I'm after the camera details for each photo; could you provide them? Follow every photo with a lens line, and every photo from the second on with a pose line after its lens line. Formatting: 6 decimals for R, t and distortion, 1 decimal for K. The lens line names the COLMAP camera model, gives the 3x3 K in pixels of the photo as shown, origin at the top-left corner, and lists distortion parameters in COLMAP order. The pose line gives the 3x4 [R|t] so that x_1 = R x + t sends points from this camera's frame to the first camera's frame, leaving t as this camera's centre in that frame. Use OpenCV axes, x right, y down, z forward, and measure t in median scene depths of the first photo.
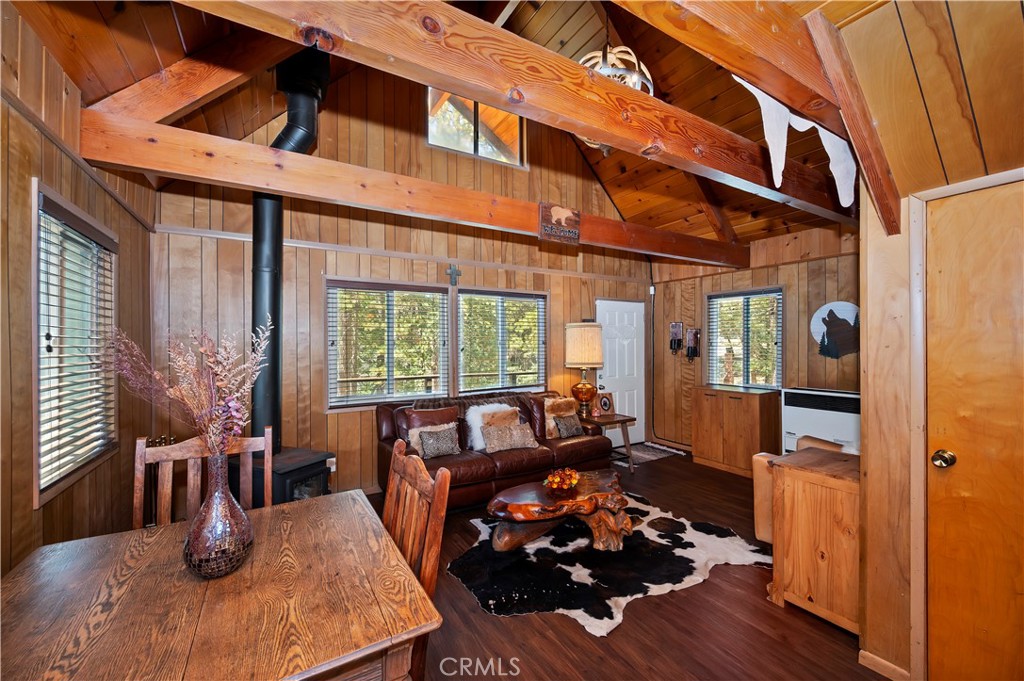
lens RADIAL K [[407.2, 0, 513.5], [0, 407.2, 342.2], [0, 0, 1]] dist [-0.004112, 0.000856]
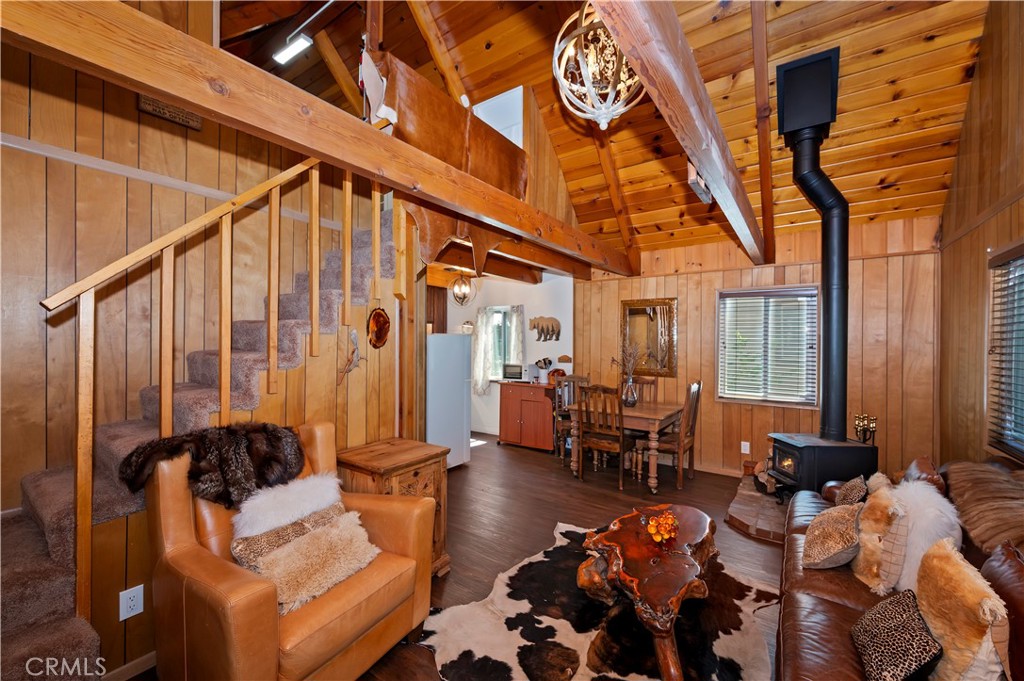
lens RADIAL K [[407.2, 0, 515.5], [0, 407.2, 341.2], [0, 0, 1]] dist [-0.004112, 0.000856]
pose [[-0.913792, -0.005317, -0.406148, 0.524147], [-0.004770, 0.999986, -0.002359, -0.006965], [0.406155, -0.000219, -0.913804, 1.203055]]
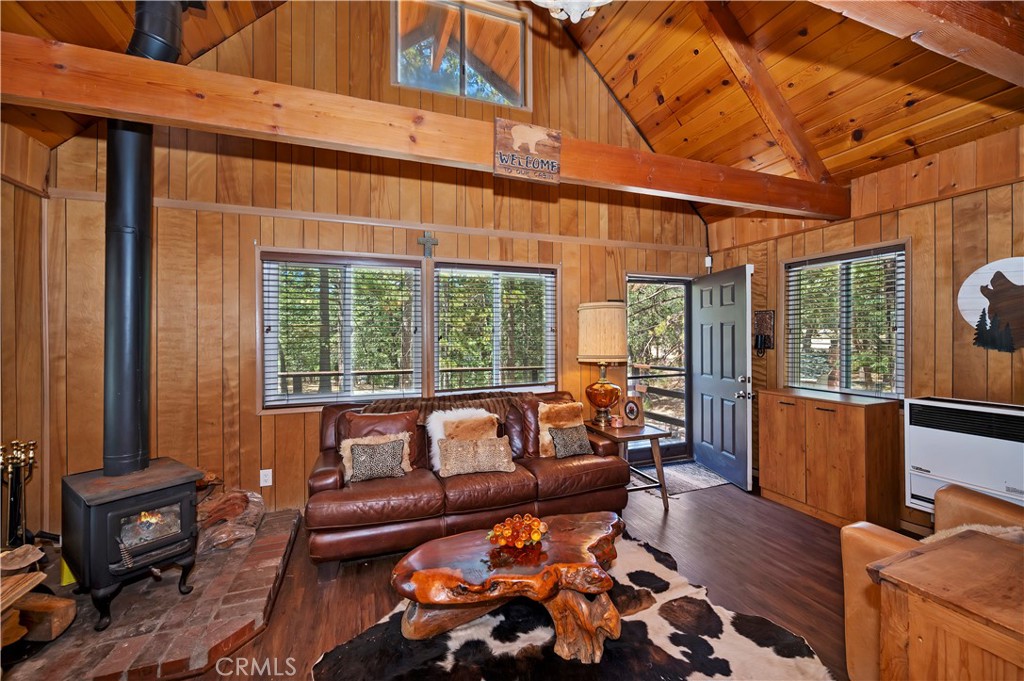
lens RADIAL K [[407.2, 0, 513.3], [0, 407.2, 335.6], [0, 0, 1]] dist [-0.004112, 0.000856]
pose [[0.982745, -0.000869, -0.184964, 0.177673], [0.001087, 0.999999, 0.001074, 0.014168], [0.184963, -0.001257, 0.982745, 0.266030]]
